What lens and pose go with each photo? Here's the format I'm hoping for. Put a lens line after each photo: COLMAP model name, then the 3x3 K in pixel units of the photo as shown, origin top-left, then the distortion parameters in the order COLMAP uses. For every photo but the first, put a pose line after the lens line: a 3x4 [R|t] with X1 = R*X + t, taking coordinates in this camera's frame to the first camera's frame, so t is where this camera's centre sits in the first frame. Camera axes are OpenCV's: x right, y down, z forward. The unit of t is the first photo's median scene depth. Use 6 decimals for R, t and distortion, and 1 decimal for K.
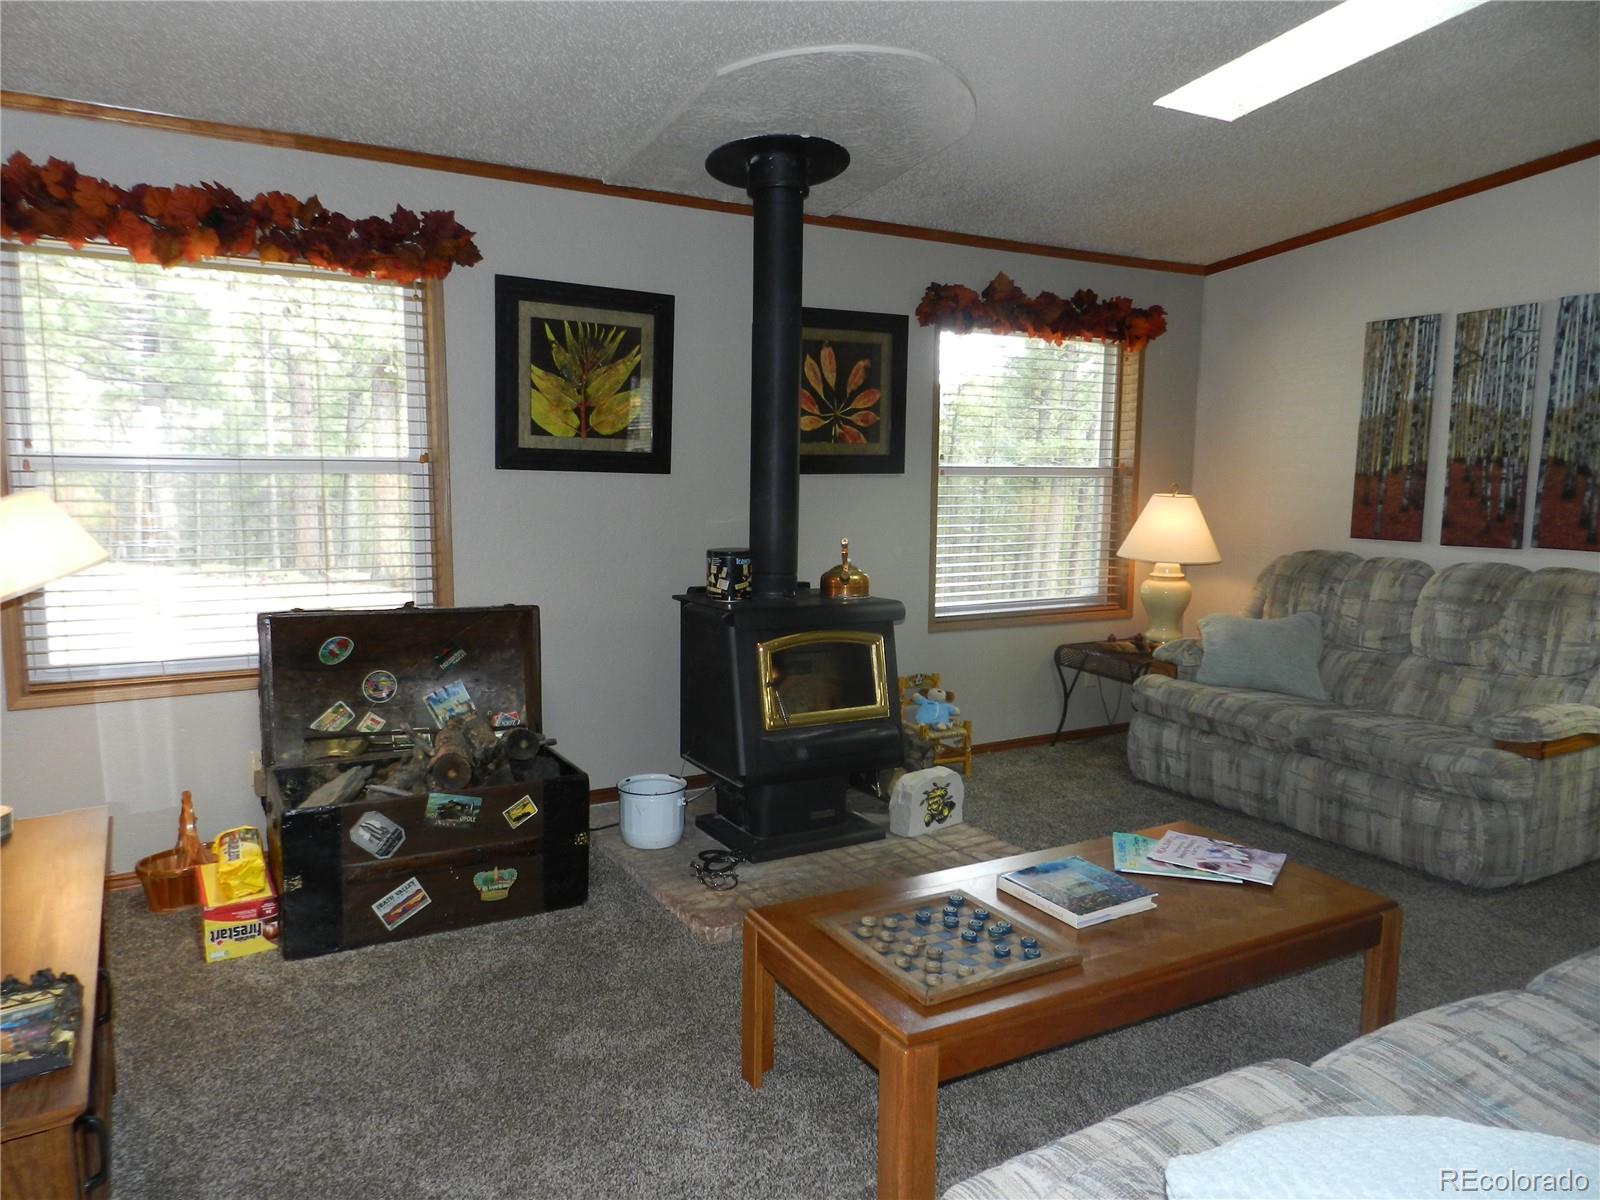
lens RADIAL K [[1099.8, 0, 797.3], [0, 1099.8, 612.5], [0, 0, 1]] dist [0.028218, -0.009966]
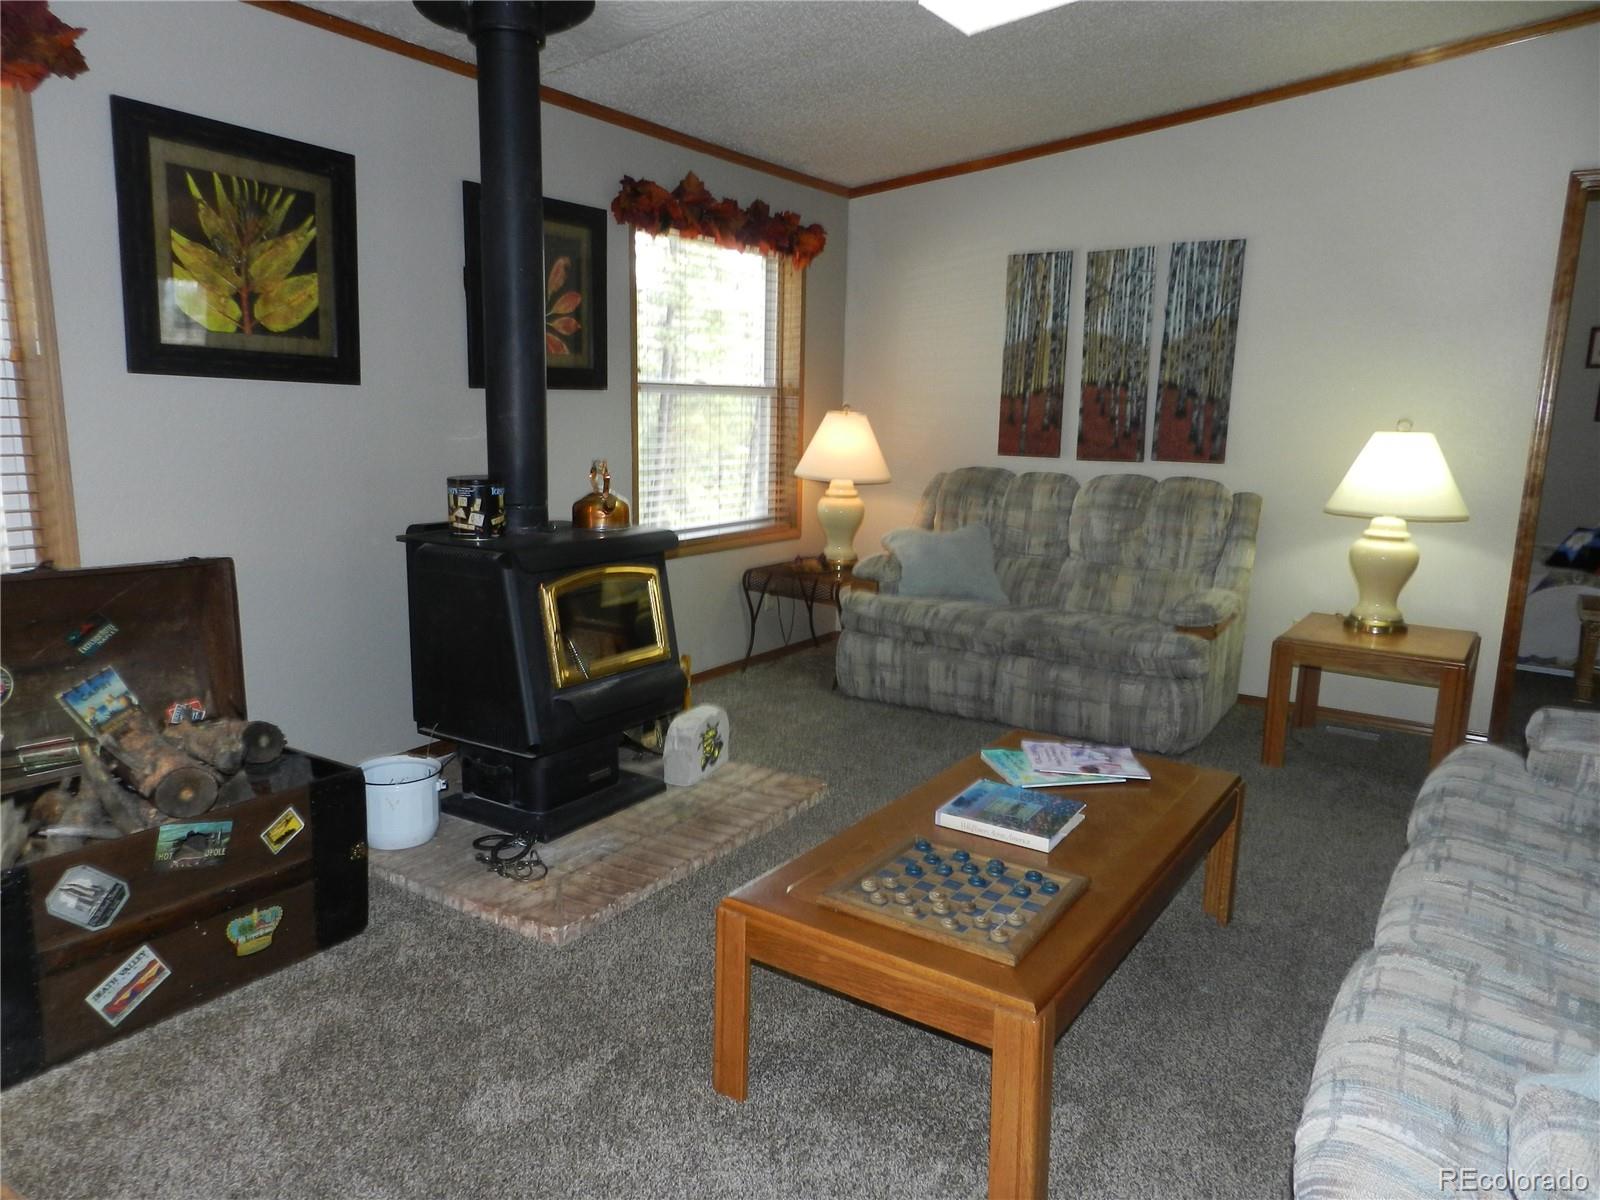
lens RADIAL K [[1099.8, 0, 806.1], [0, 1099.8, 606.8], [0, 0, 1]] dist [0.028218, -0.009966]
pose [[0.889826, -0.077015, 0.449753, -0.214559], [0.049323, 0.996112, 0.072989, -0.007816], [-0.453625, -0.042764, 0.890166, 0.137963]]
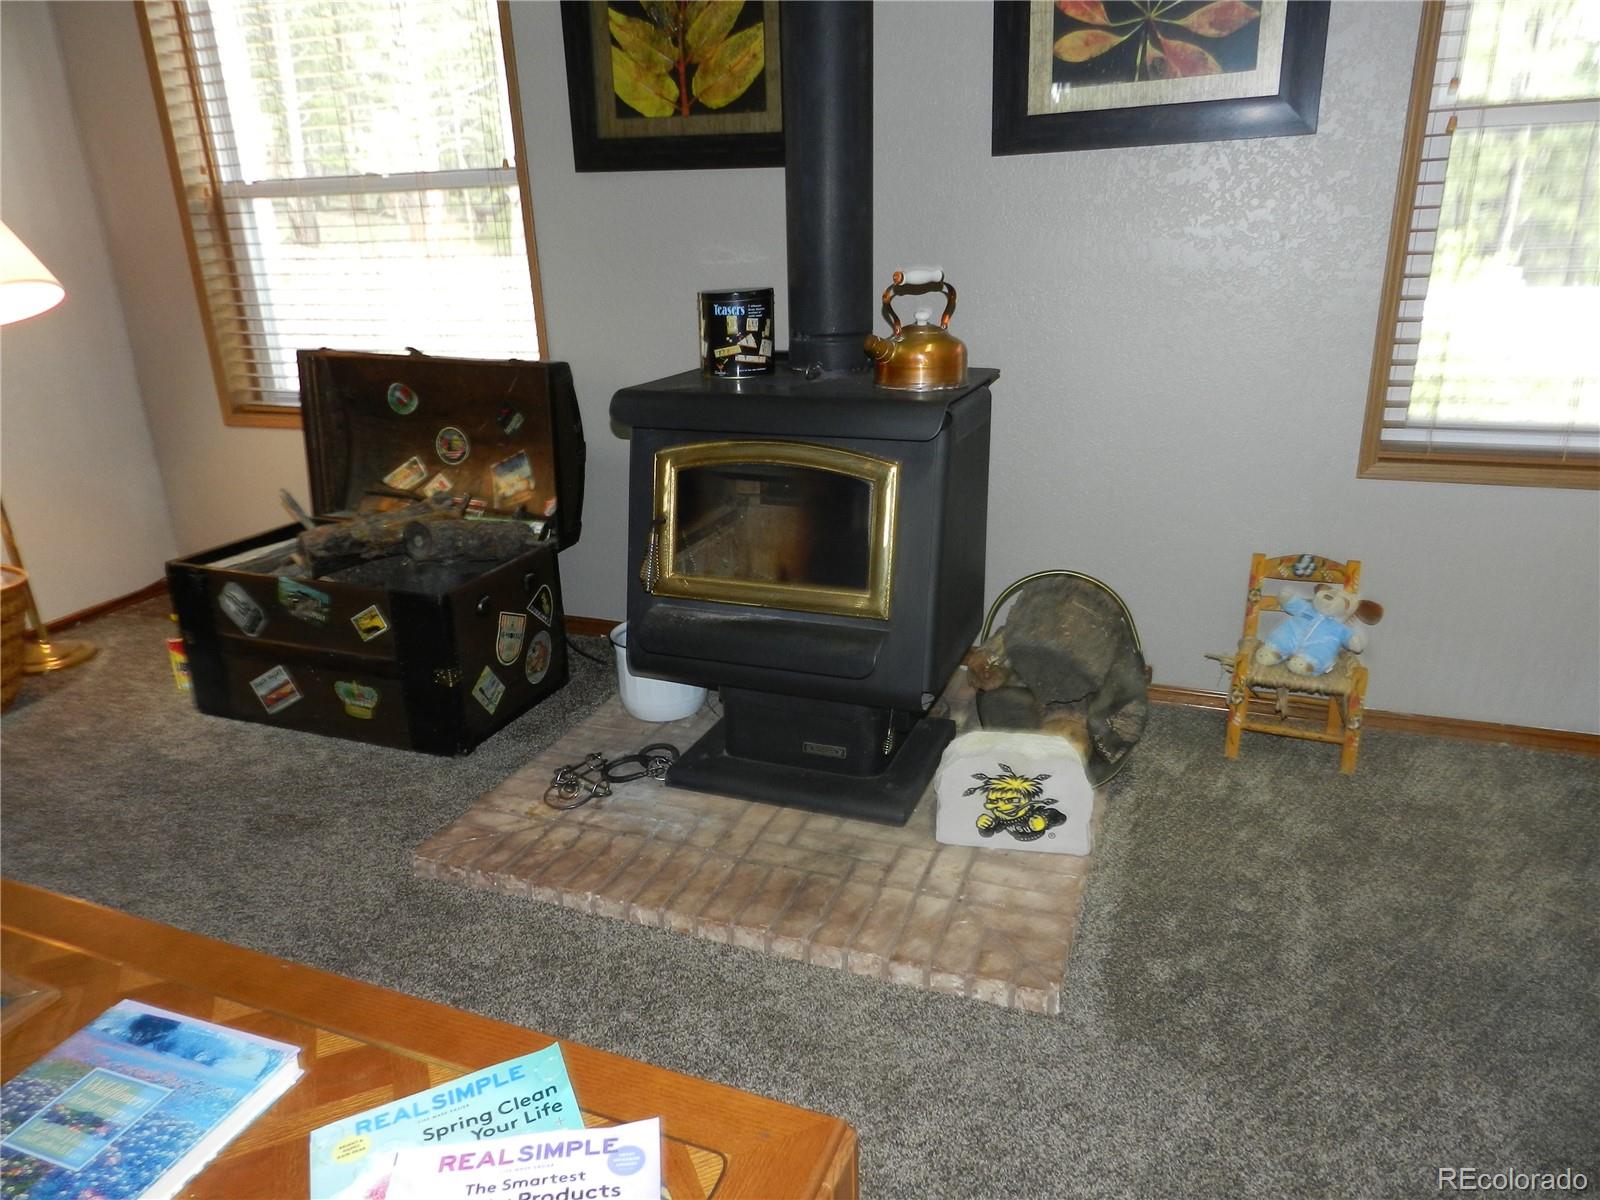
lens RADIAL K [[1099.8, 0, 793.7], [0, 1099.8, 608.0], [0, 0, 1]] dist [0.028218, -0.009966]
pose [[0.619077, 0.232646, -0.750080, 0.439086], [-0.065297, 0.967055, 0.246051, -0.038161], [0.782611, -0.103347, 0.613873, 0.616104]]
